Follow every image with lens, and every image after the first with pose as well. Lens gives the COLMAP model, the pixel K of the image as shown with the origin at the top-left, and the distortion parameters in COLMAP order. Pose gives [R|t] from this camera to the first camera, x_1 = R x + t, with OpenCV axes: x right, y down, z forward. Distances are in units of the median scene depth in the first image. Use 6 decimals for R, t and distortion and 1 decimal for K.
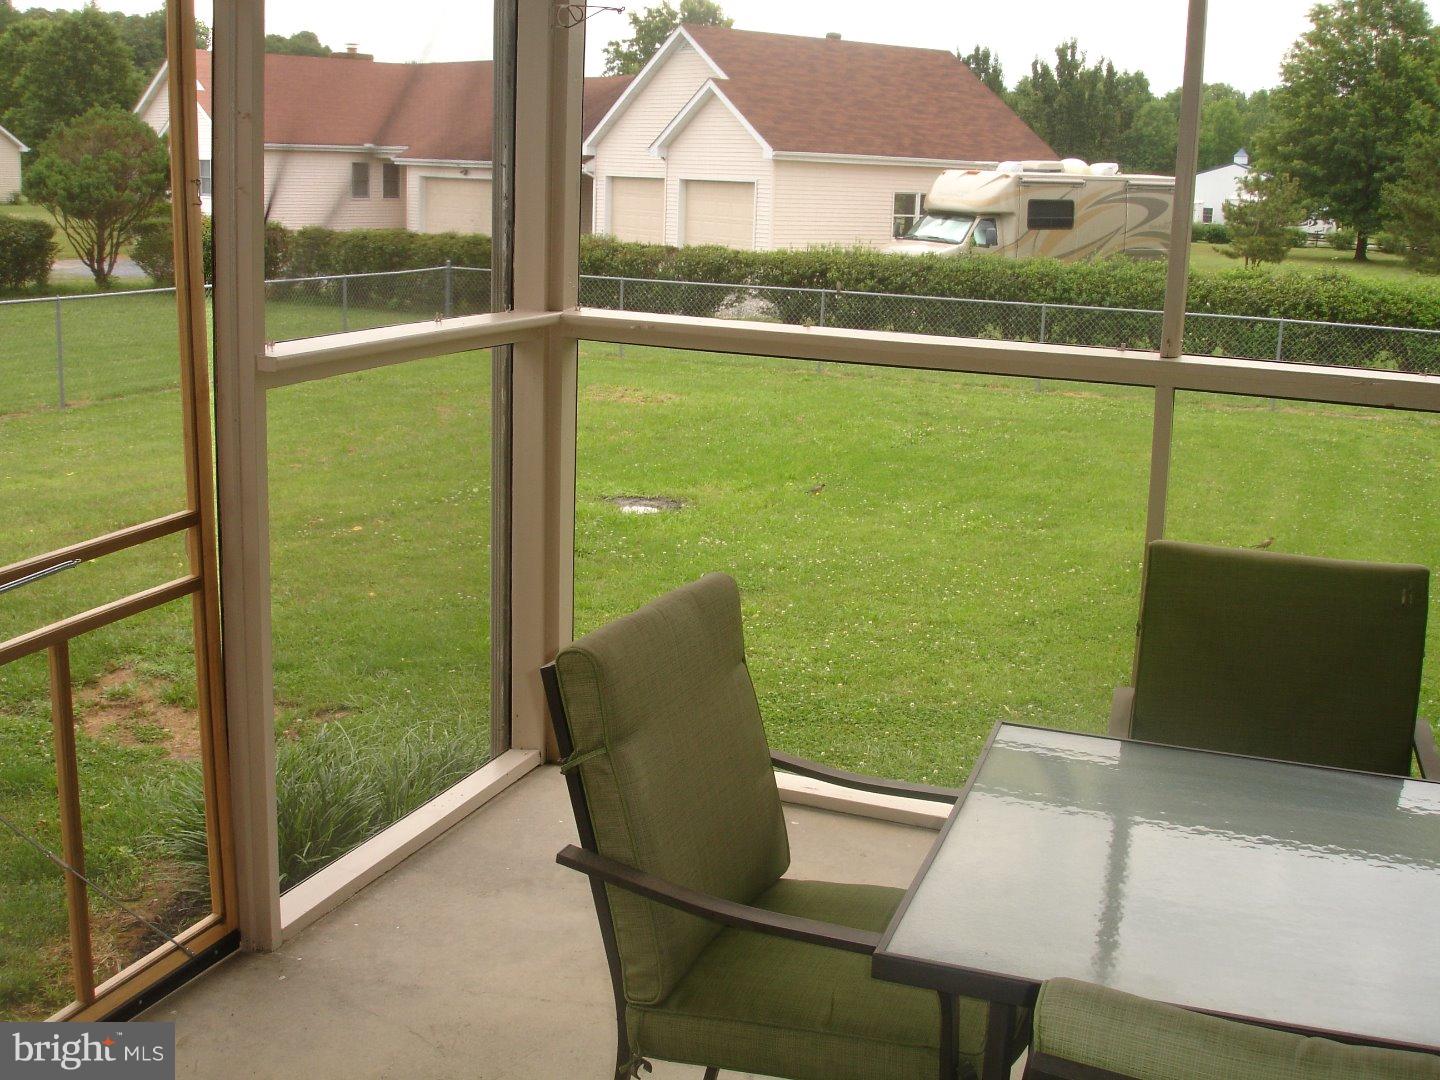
lens RADIAL K [[1606.8, 0, 712.7], [0, 1606.8, 529.9], [0, 0, 1]] dist [-0.062712, -0.157821]
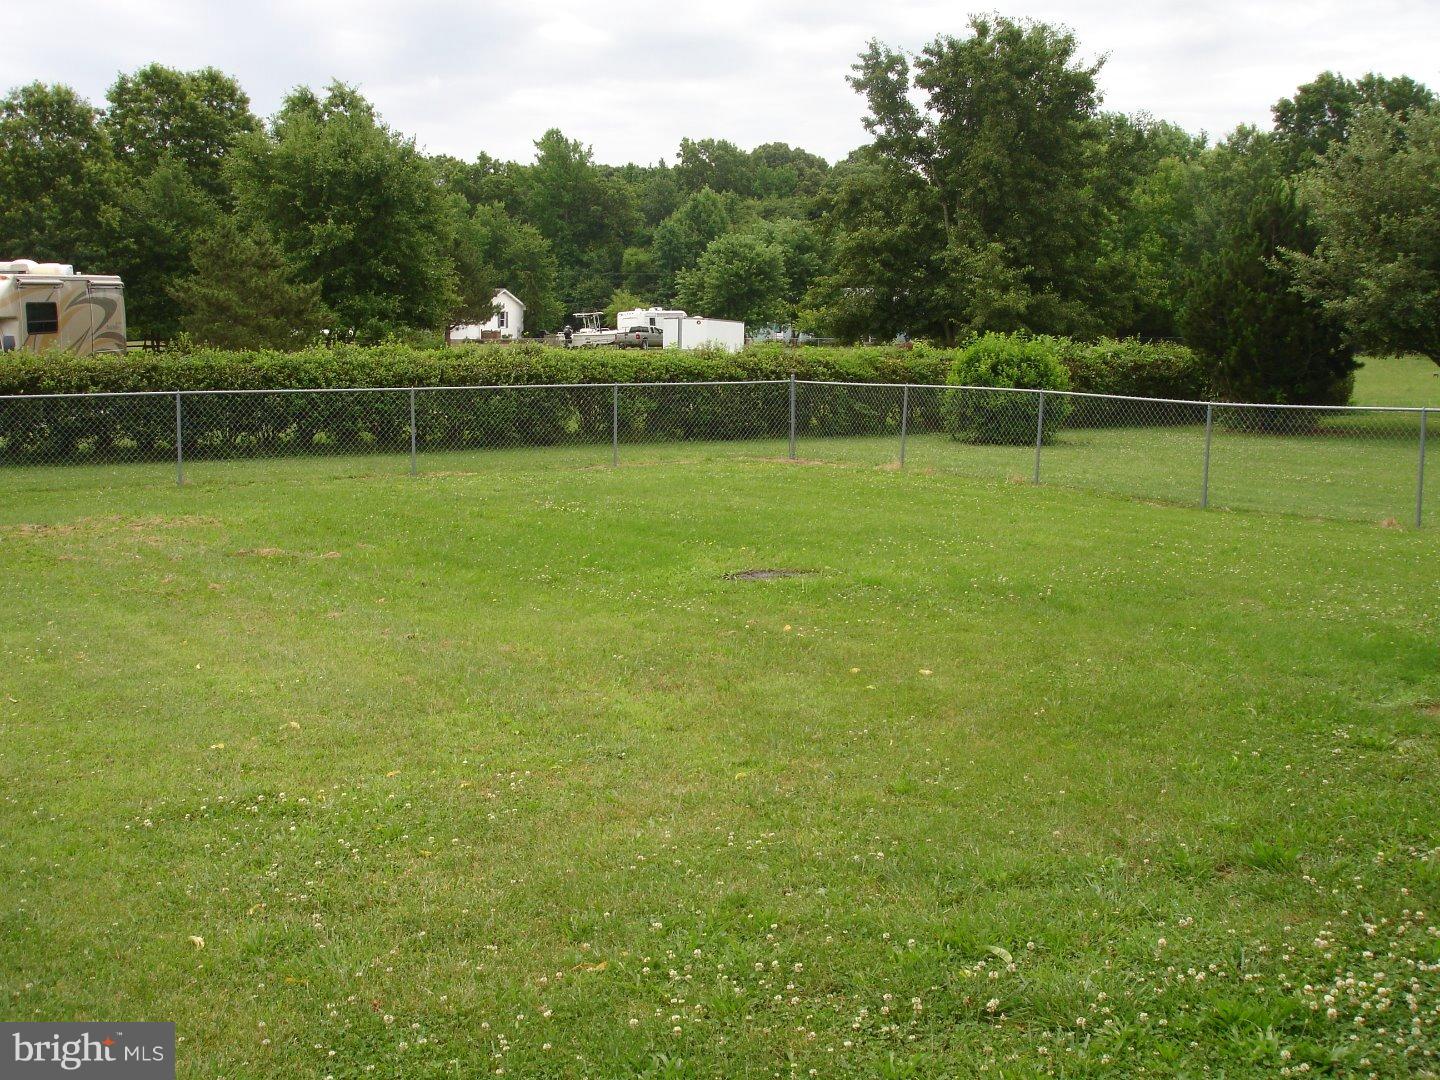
lens RADIAL K [[1606.8, 0, 712.7], [0, 1606.8, 529.9], [0, 0, 1]] dist [-0.062712, -0.157821]
pose [[0.624224, -0.128770, 0.770560, -0.236892], [0.180712, 0.983372, 0.017941, -0.019109], [-0.760058, 0.128050, 0.637115, 0.117259]]
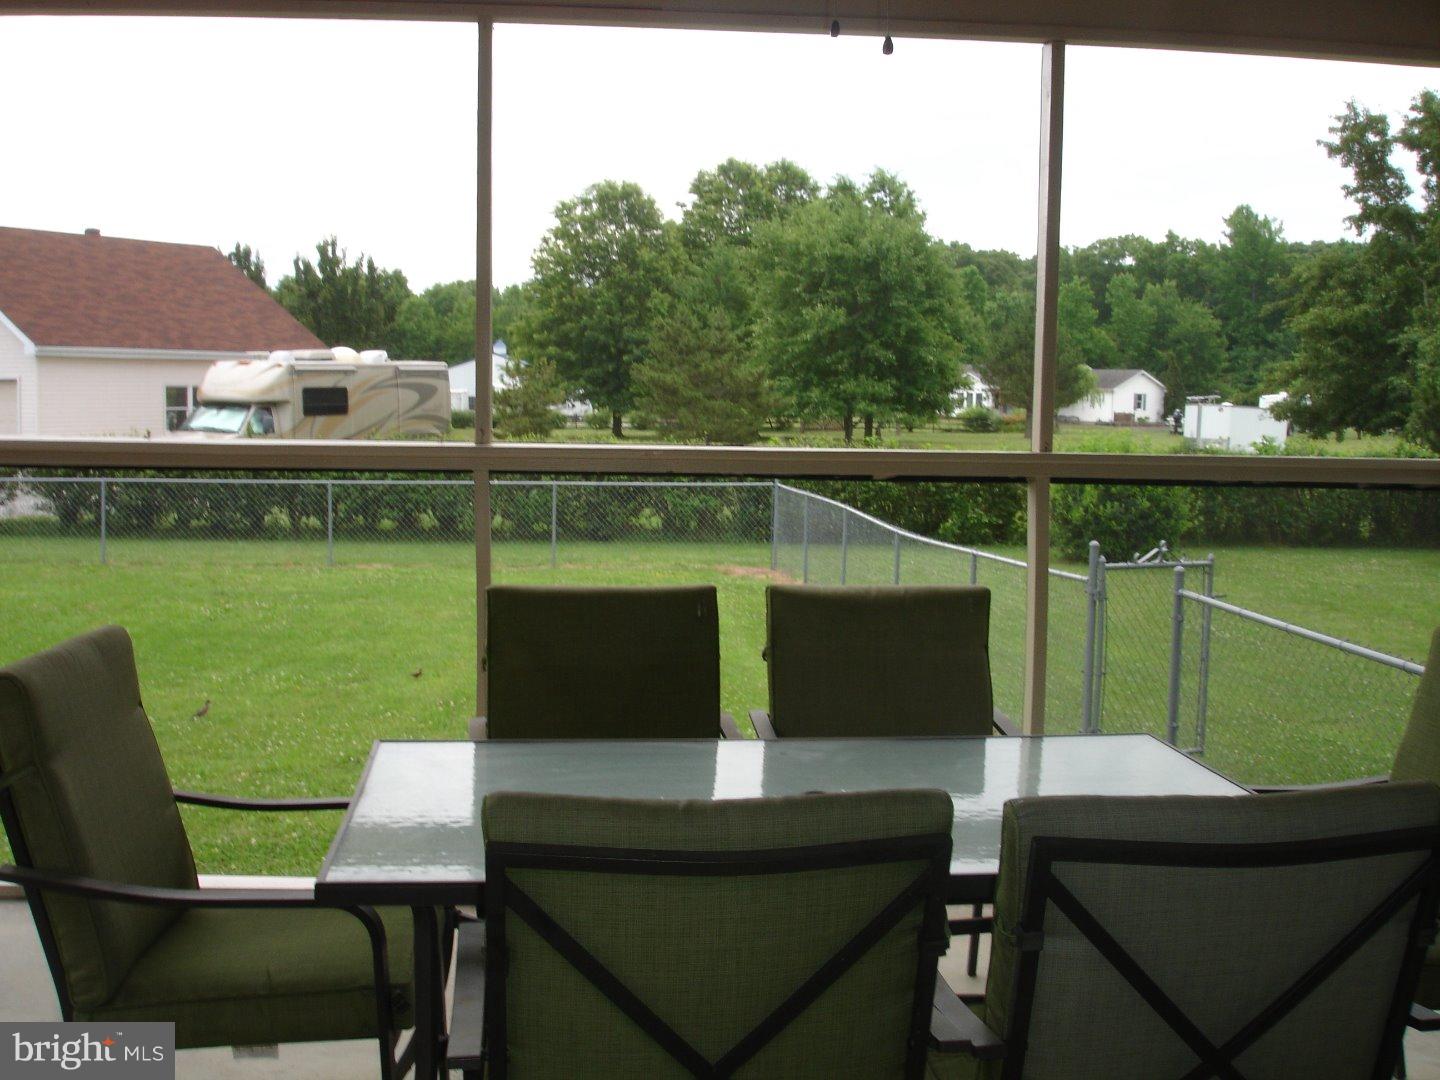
lens RADIAL K [[1606.8, 0, 712.7], [0, 1606.8, 529.9], [0, 0, 1]] dist [-0.062712, -0.157821]
pose [[0.902059, -0.057889, 0.427713, -0.006037], [0.109149, 0.989350, -0.096296, 0.007970], [-0.417583, 0.133549, 0.898771, -0.009697]]
